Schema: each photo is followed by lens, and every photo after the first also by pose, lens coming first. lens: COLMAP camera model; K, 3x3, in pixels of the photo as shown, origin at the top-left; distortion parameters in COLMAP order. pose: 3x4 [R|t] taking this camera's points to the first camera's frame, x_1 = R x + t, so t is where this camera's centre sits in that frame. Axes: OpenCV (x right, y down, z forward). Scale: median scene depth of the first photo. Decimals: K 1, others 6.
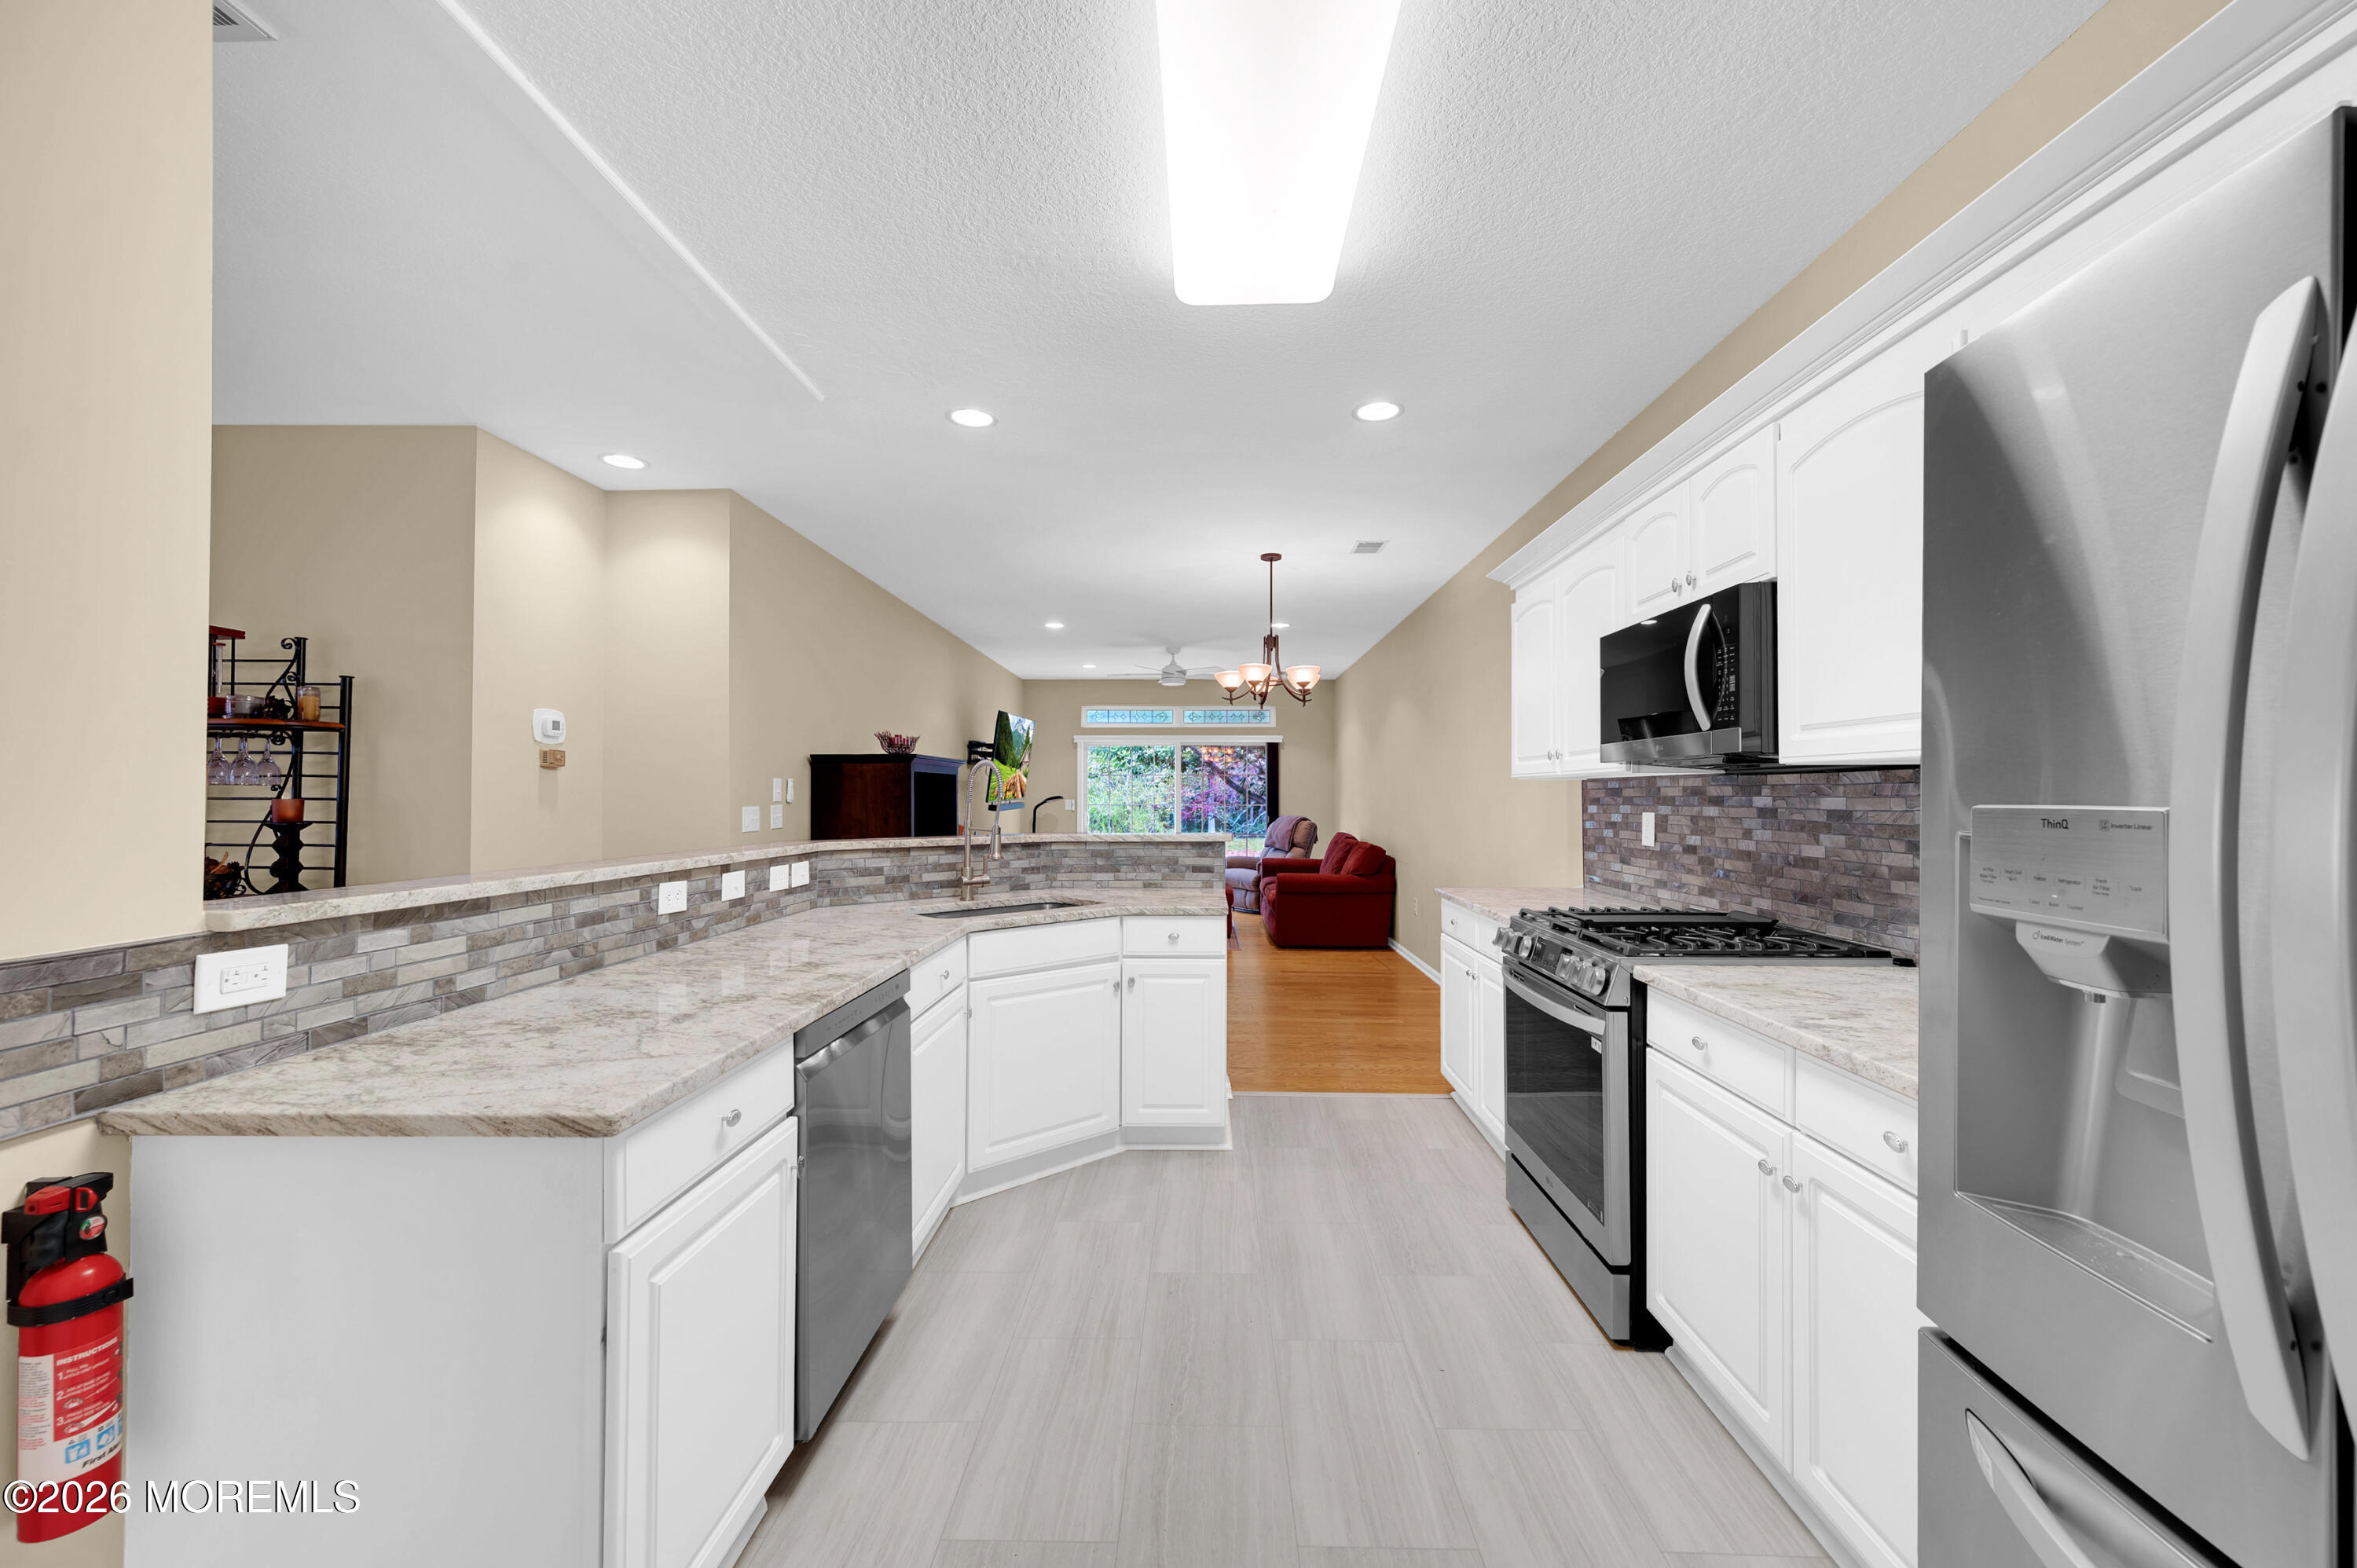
lens RADIAL K [[919.6, 0, 1184.3], [0, 919.6, 786.5], [0, 0, 1]] dist [0.000378, -0.000090]
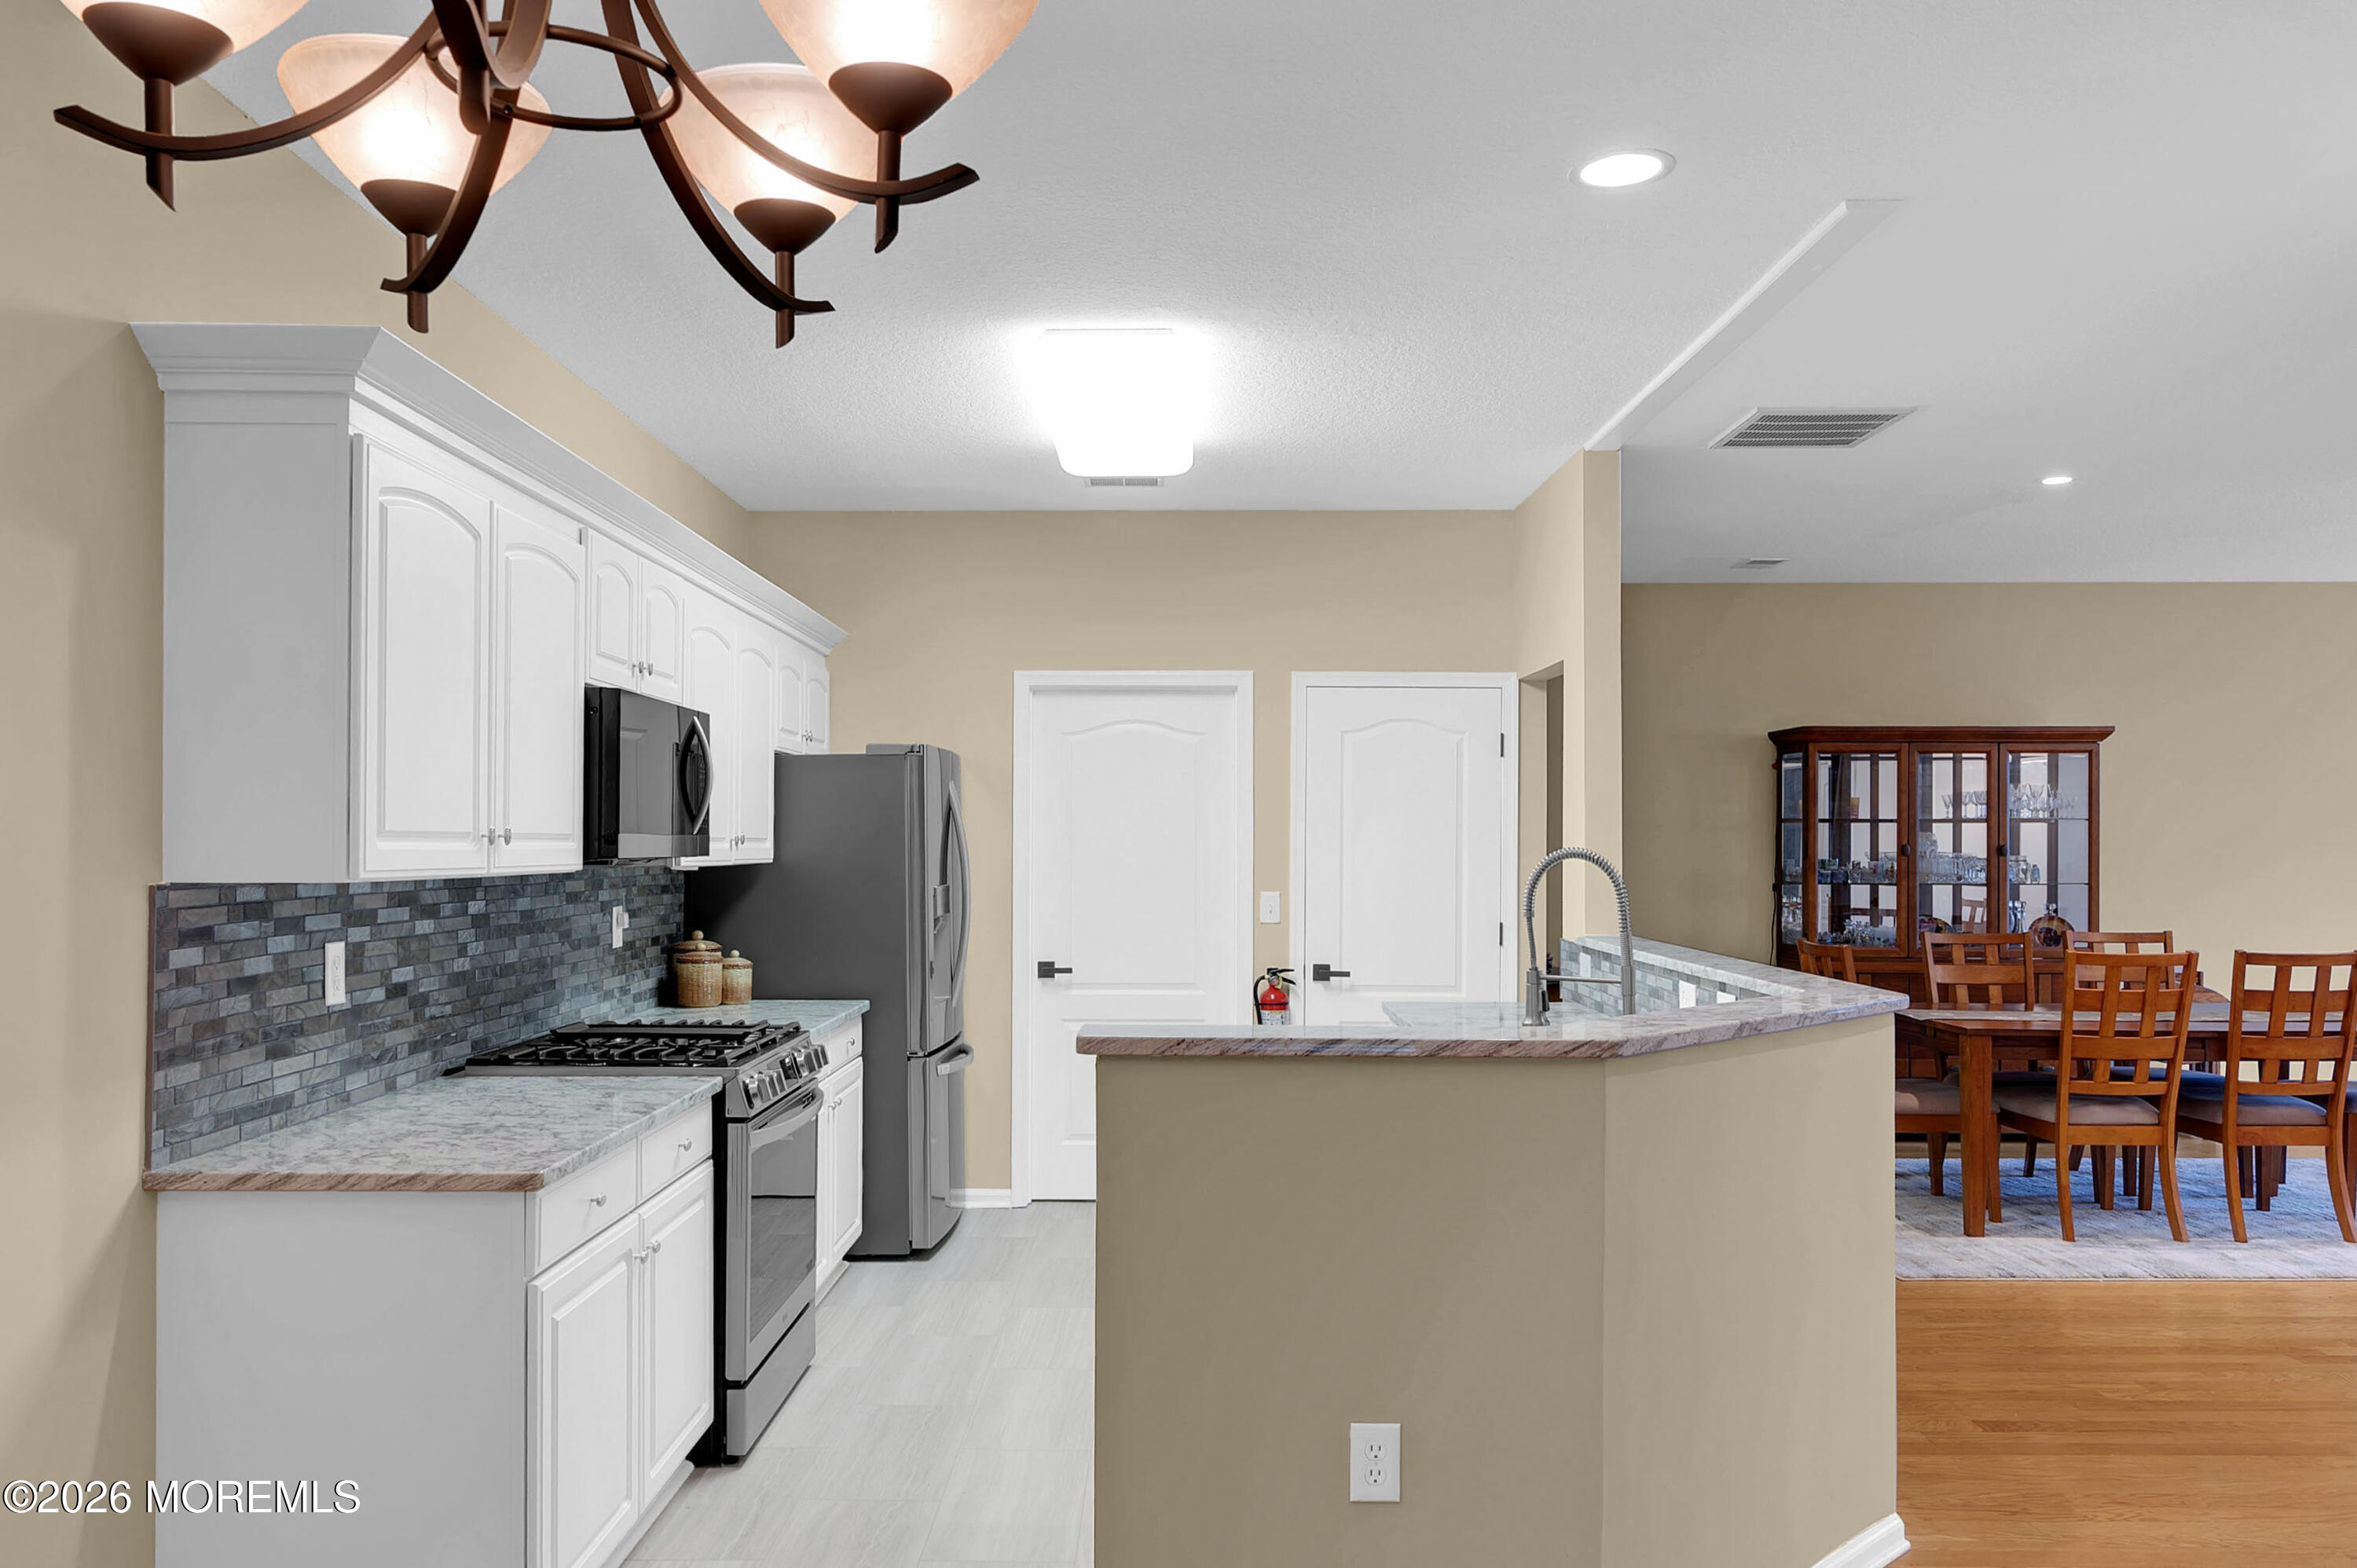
lens RADIAL K [[1662.5, 0, 1141.0], [0, 1662.5, 833.4], [0, 0, 1]] dist [0.003346, -0.001793]
pose [[-0.999990, -0.001748, -0.004026, 0.039119], [-0.001685, 0.999875, -0.015737, -0.023276], [0.004053, -0.015730, -0.999868, 2.162366]]
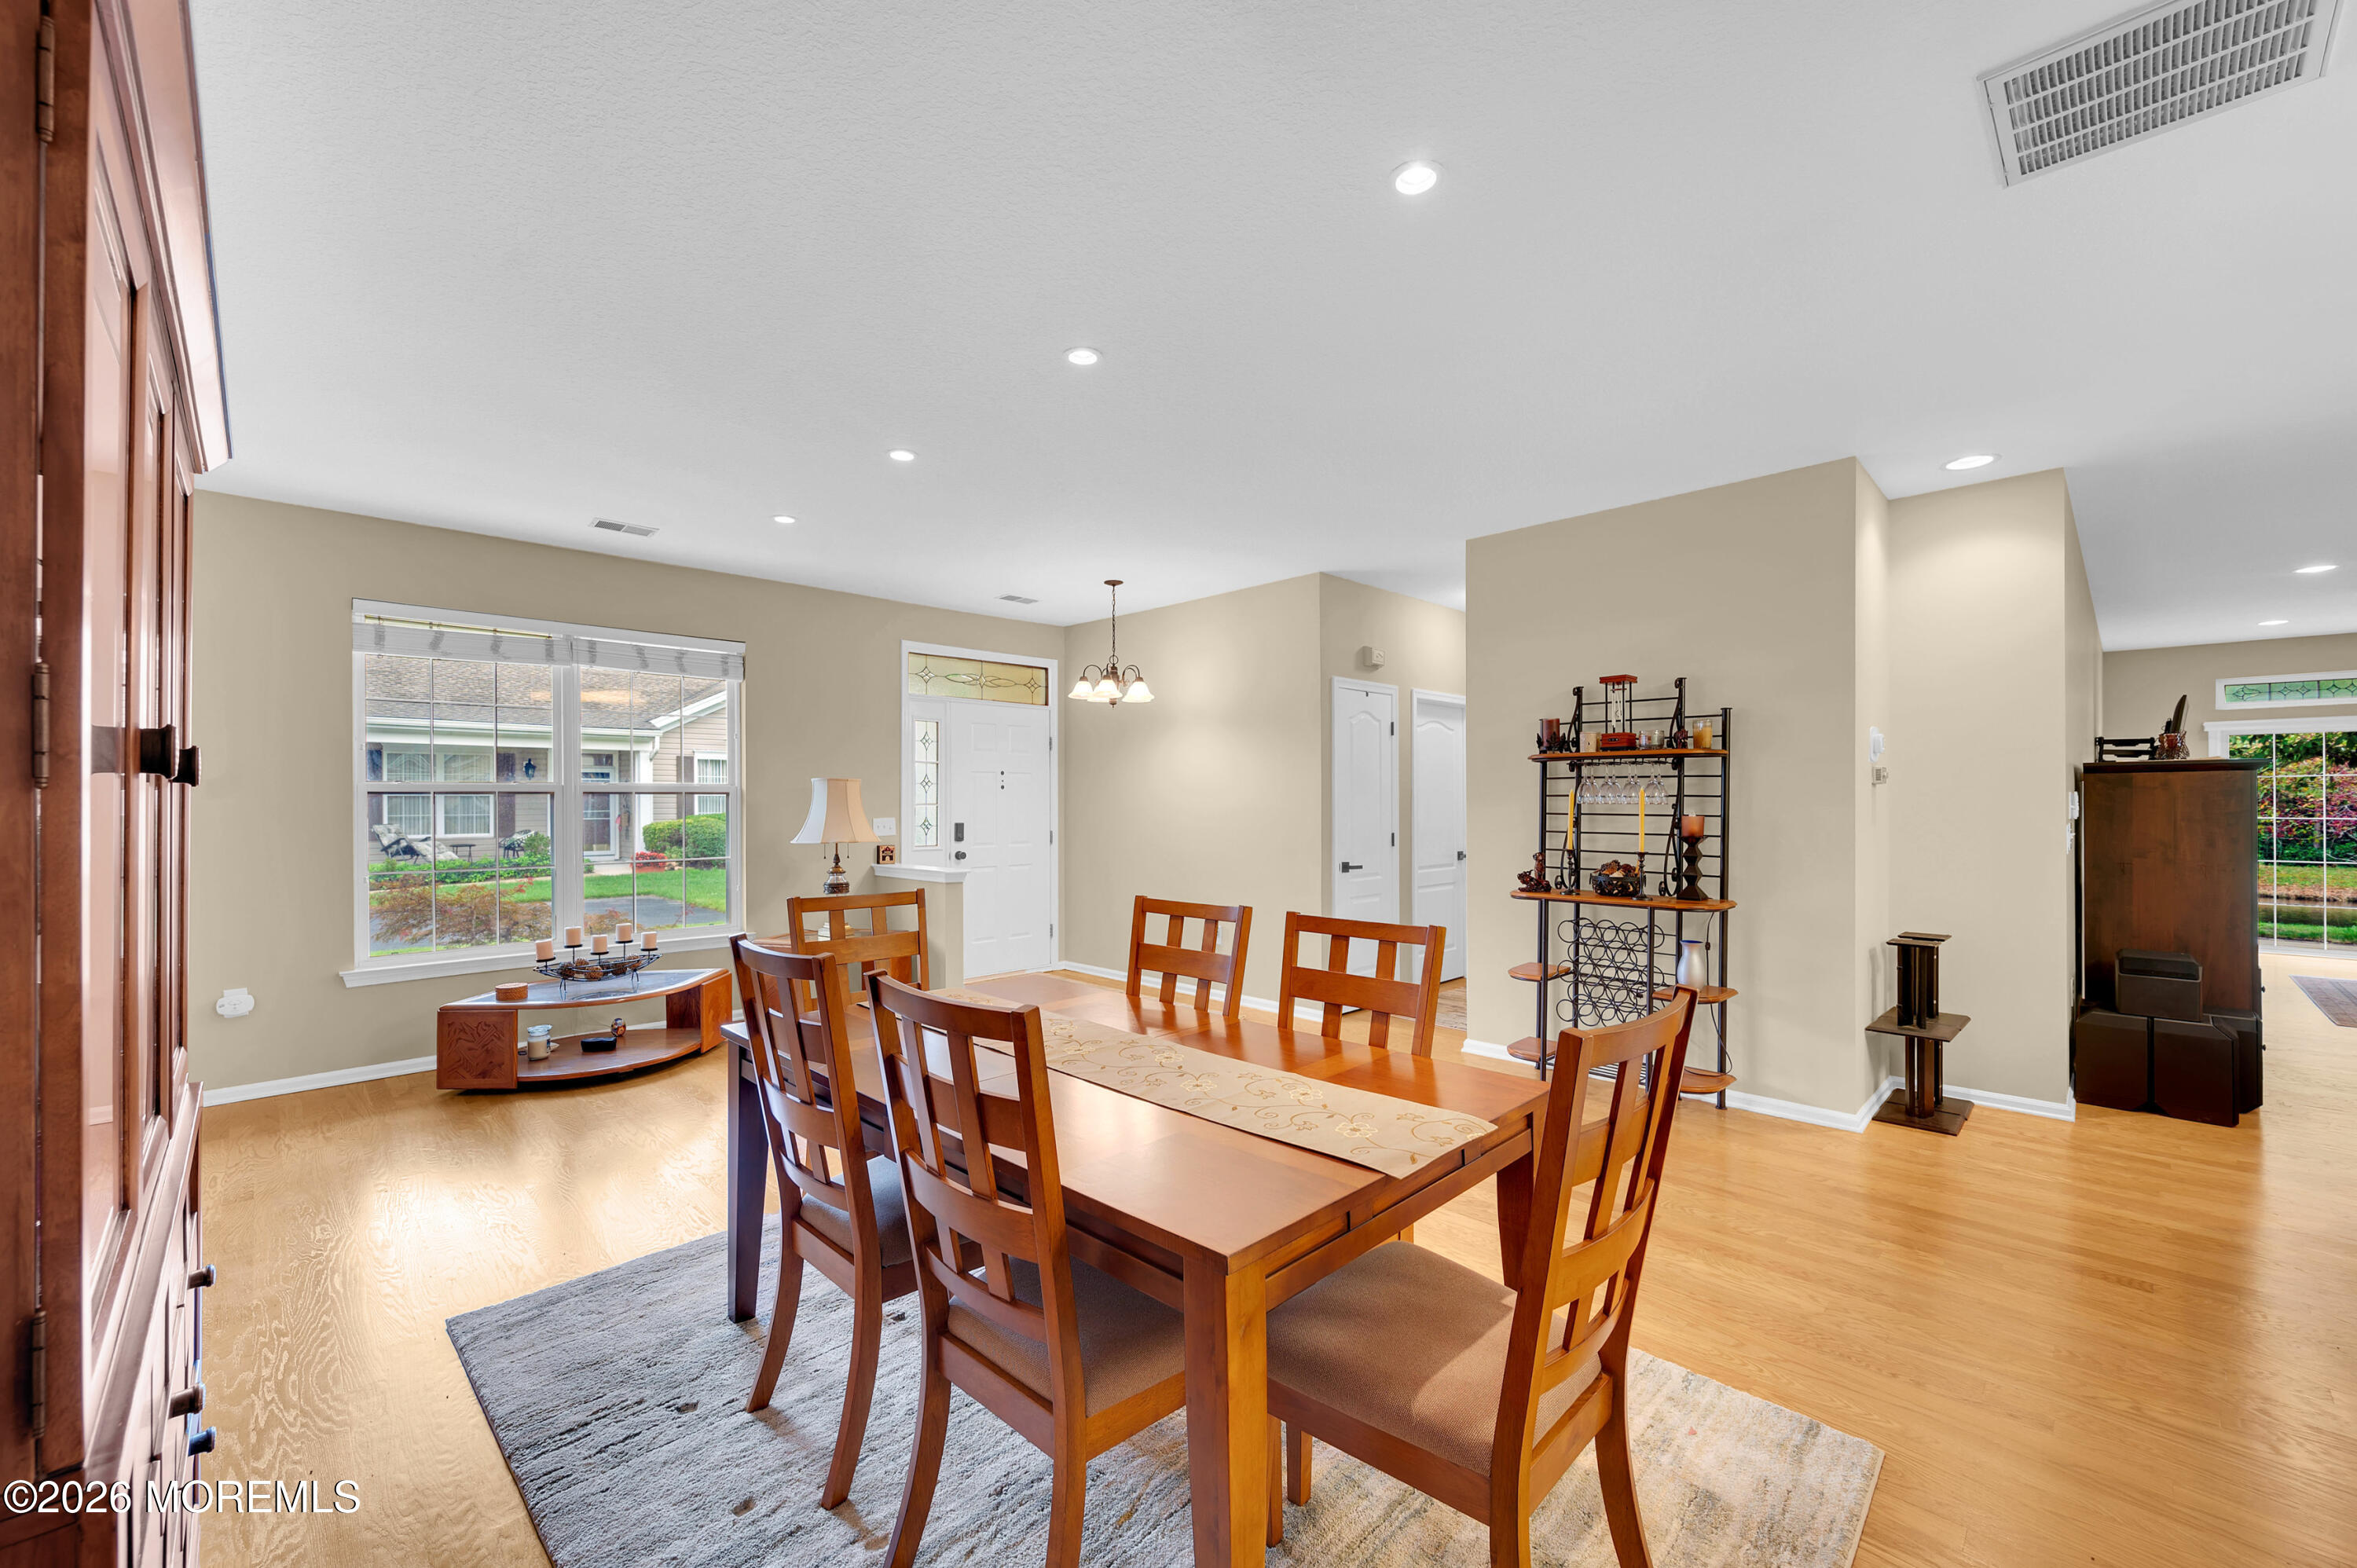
lens RADIAL K [[936.7, 0, 1185.5], [0, 936.7, 786.2], [0, 0, 1]] dist [-0.000731, -0.000302]
pose [[0.718212, -0.012982, -0.695703, -0.695459], [0.009997, 0.999915, -0.008337, -0.024044], [0.695752, -0.000967, 0.718281, -0.342737]]
